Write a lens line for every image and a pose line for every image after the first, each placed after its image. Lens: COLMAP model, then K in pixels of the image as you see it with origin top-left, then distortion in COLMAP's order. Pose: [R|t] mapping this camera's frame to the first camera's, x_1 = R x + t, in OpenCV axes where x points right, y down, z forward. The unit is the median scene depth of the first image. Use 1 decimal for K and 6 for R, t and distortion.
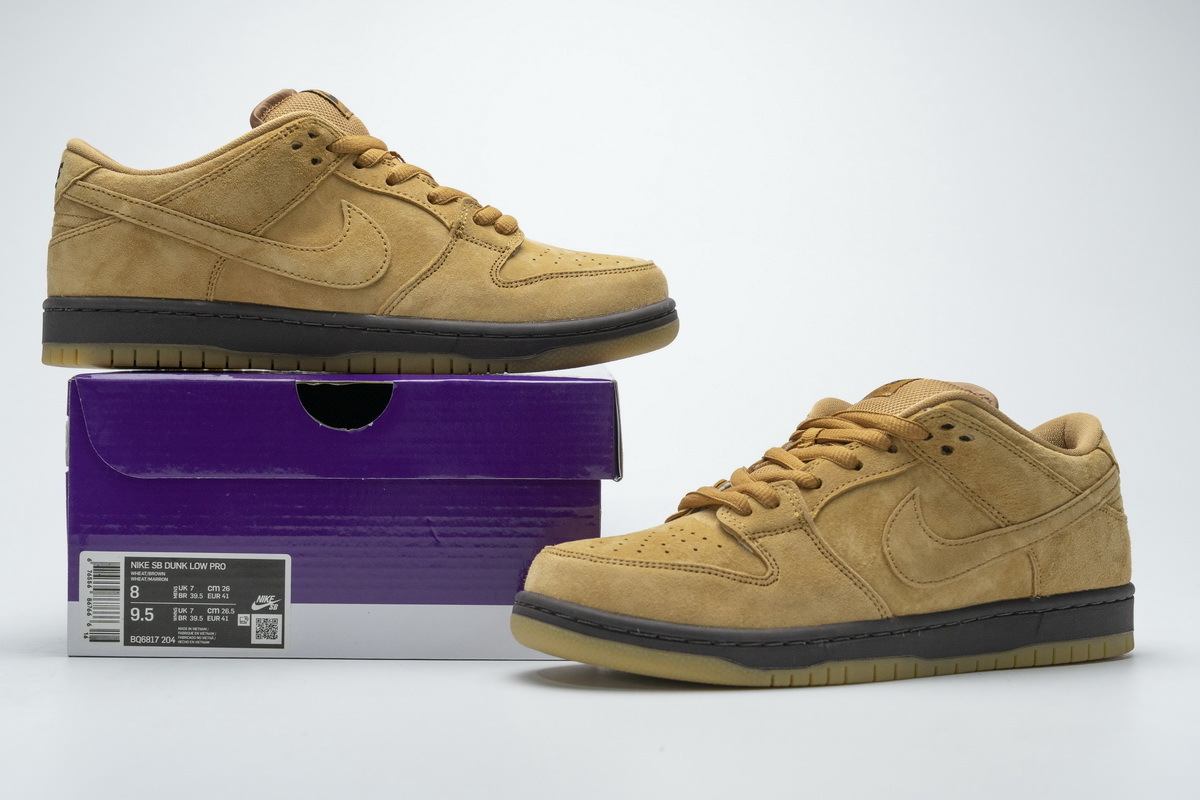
lens RADIAL K [[2014.1, 0, 600.0], [0, 2014.1, 400.0], [0, 0, 1]] dist [0.008522, 0.041398]
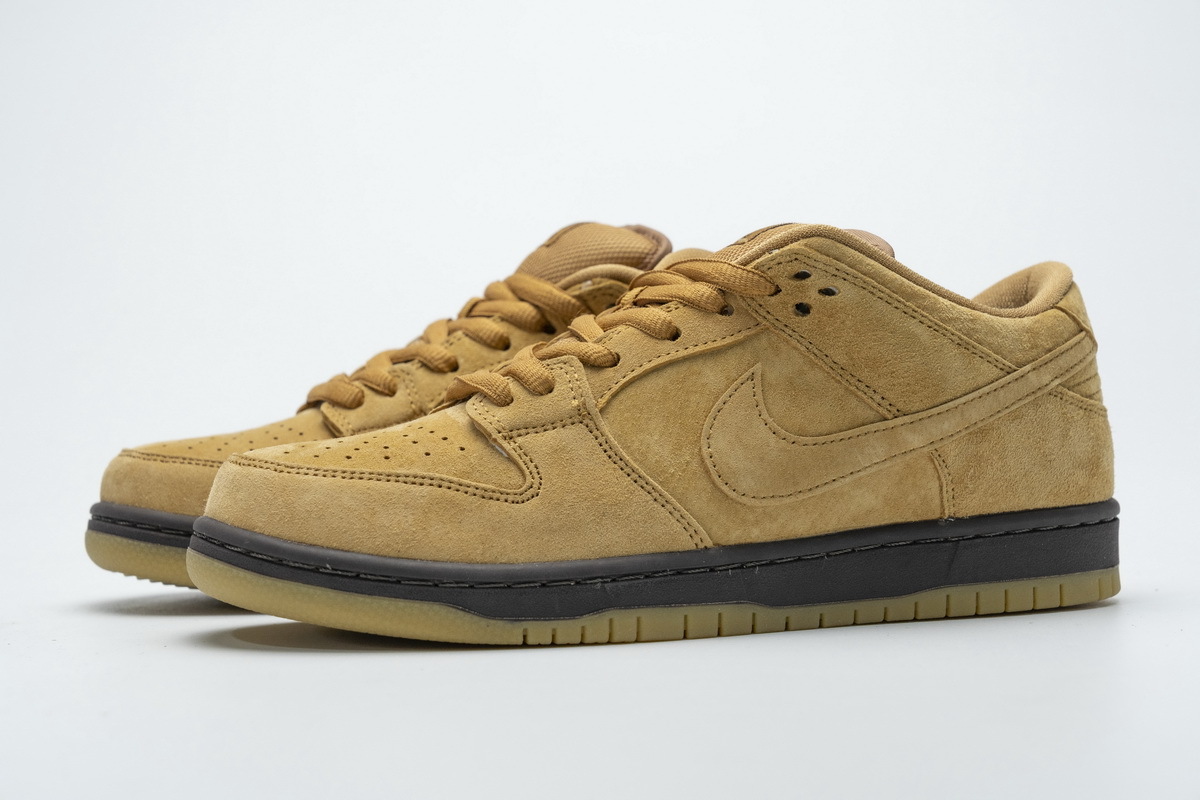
lens RADIAL K [[2397.3, 0, 600.0], [0, 2397.3, 400.0], [0, 0, 1]] dist [-0.016141, -0.042259]
pose [[0.992017, -0.017433, -0.124893, 0.207598], [0.020331, 0.999552, 0.021971, 0.036932], [0.124454, -0.024334, 0.991927, 0.165866]]
